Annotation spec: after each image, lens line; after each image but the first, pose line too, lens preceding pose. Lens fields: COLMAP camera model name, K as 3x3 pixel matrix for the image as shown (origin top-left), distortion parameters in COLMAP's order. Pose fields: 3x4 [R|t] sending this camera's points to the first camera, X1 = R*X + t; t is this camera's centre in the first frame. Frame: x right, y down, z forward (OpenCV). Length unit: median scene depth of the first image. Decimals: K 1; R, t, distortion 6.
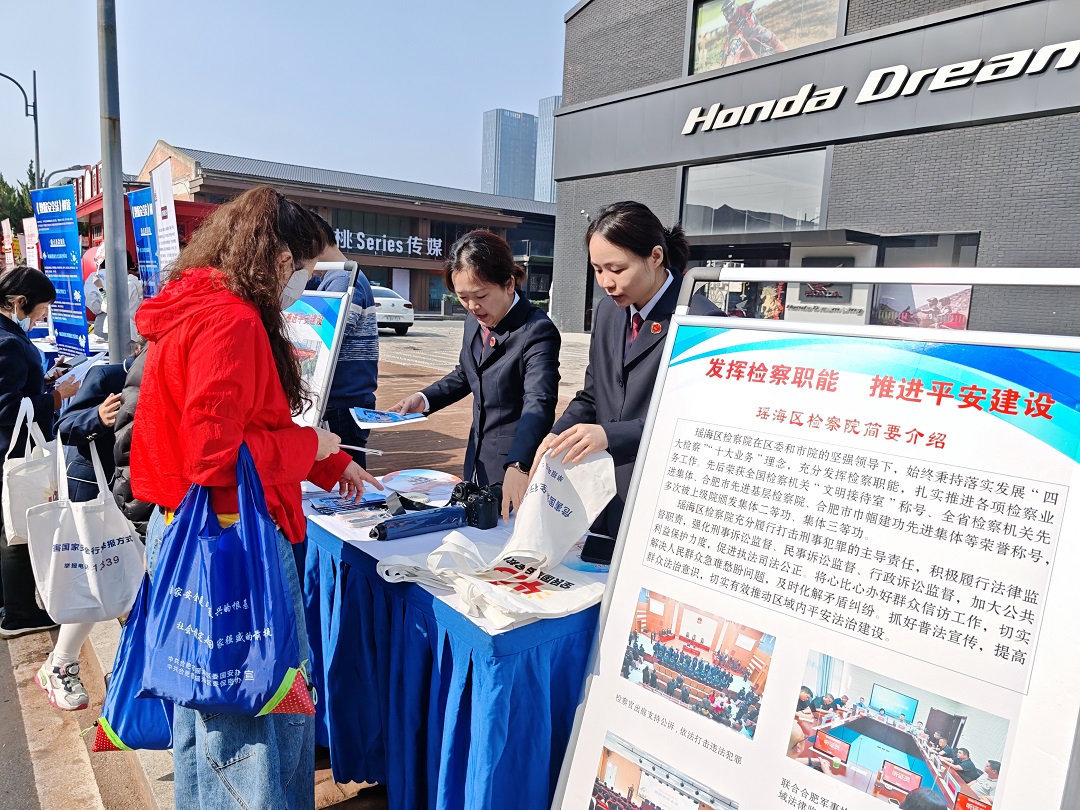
lens RADIAL K [[727.3, 0, 540.0], [0, 727.3, 405.0], [0, 0, 1]] dist [0.019038, -0.026748]
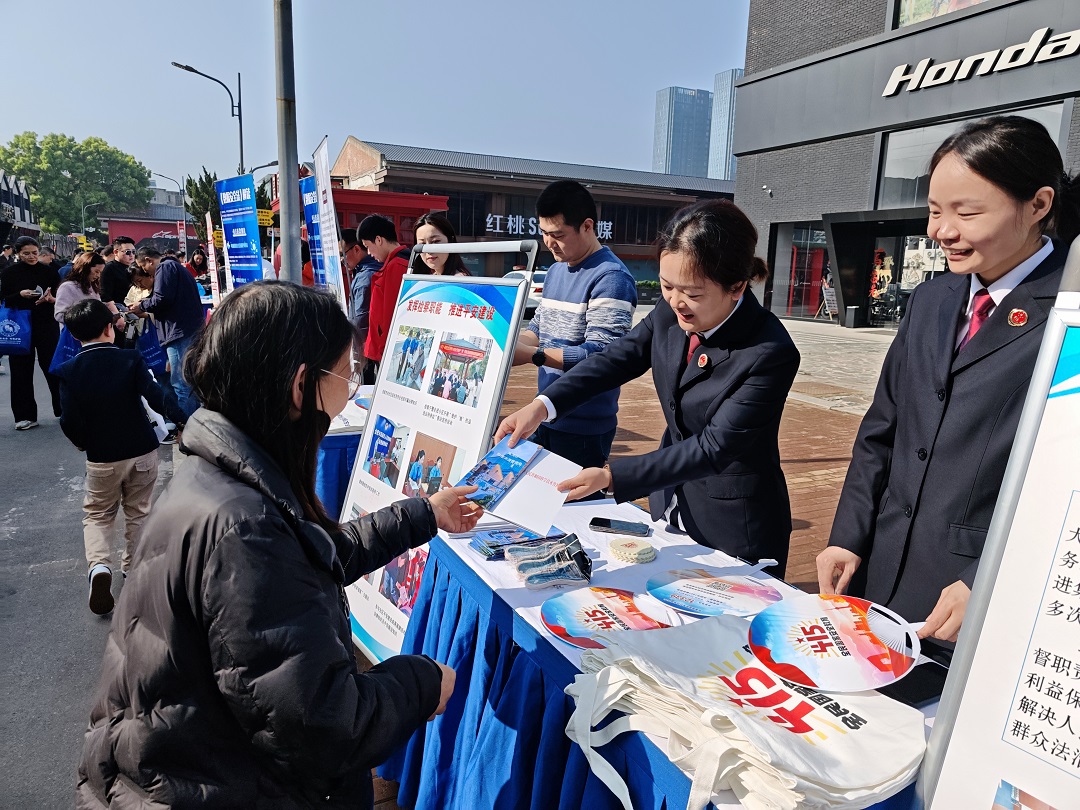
lens RADIAL K [[725.5, 0, 540.0], [0, 725.5, 405.0], [0, 0, 1]] dist [0.003747, -0.018273]
pose [[0.974381, 0.025518, -0.223452, -0.104041], [-0.020444, 0.999479, 0.024989, -0.059527], [0.223973, -0.019780, 0.974395, 0.374586]]
